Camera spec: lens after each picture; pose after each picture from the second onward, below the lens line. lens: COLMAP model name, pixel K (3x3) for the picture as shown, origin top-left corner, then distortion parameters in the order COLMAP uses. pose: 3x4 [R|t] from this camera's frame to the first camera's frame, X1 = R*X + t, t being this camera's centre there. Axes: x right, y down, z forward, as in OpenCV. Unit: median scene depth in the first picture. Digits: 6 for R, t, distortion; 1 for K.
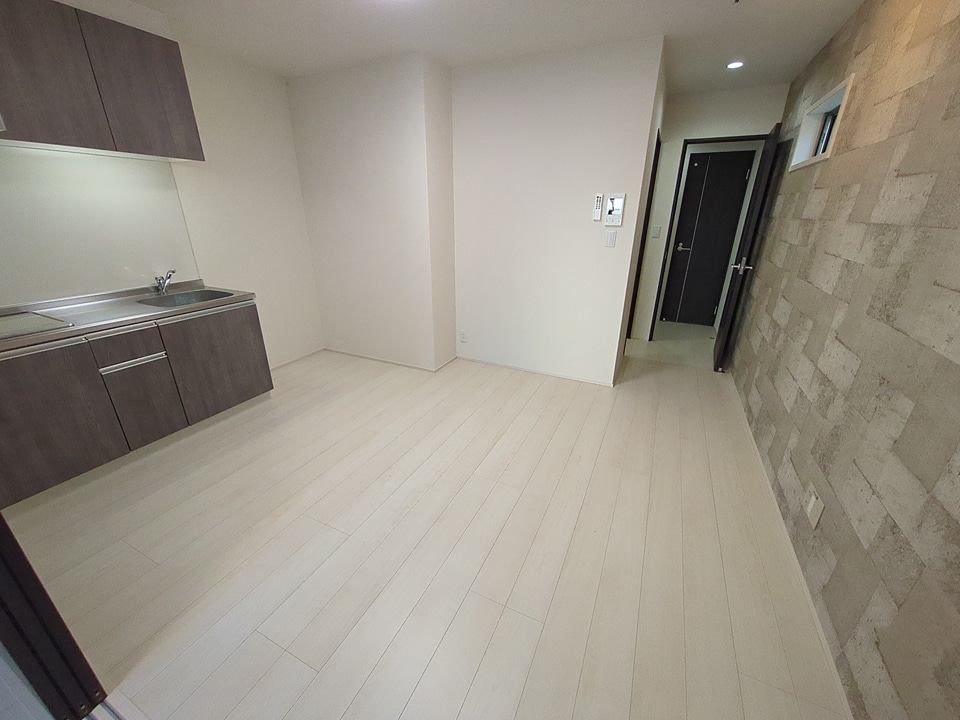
lens RADIAL K [[379.8, 0, 480.0], [0, 379.8, 360.0], [0, 0, 1]] dist [0.004939, -0.000025]
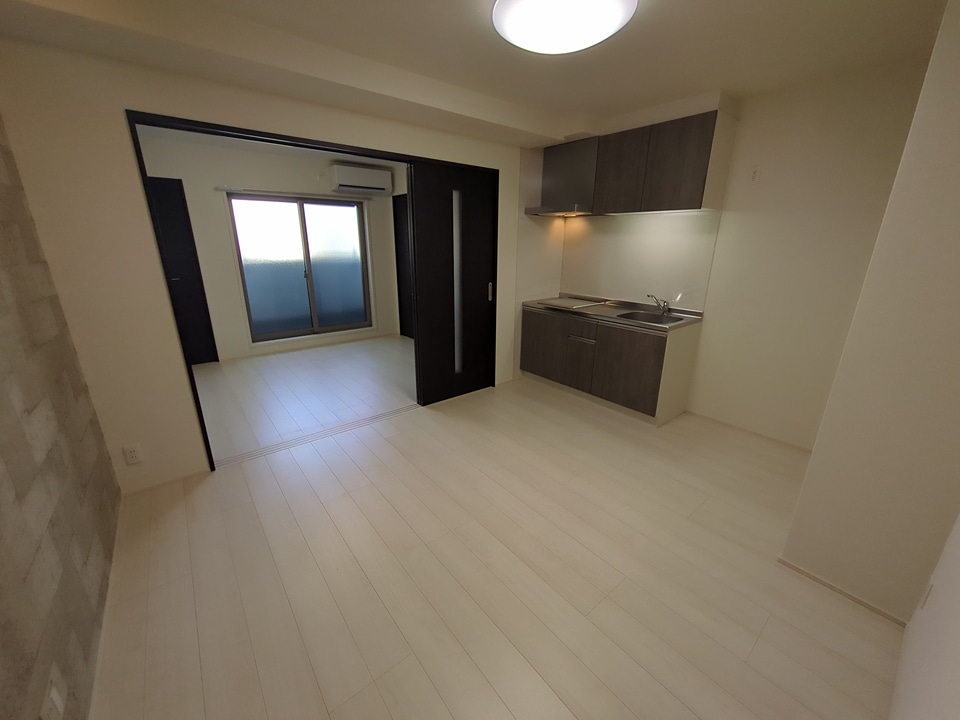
lens RADIAL K [[382.9, 0, 480.0], [0, 382.9, 360.0], [0, 0, 1]] dist [0.000955, -0.000152]
pose [[-0.427667, 0.264196, -0.864466, 0.635577], [-0.338949, 0.839688, 0.424308, -0.410118], [0.837982, 0.474473, -0.269558, 0.976968]]
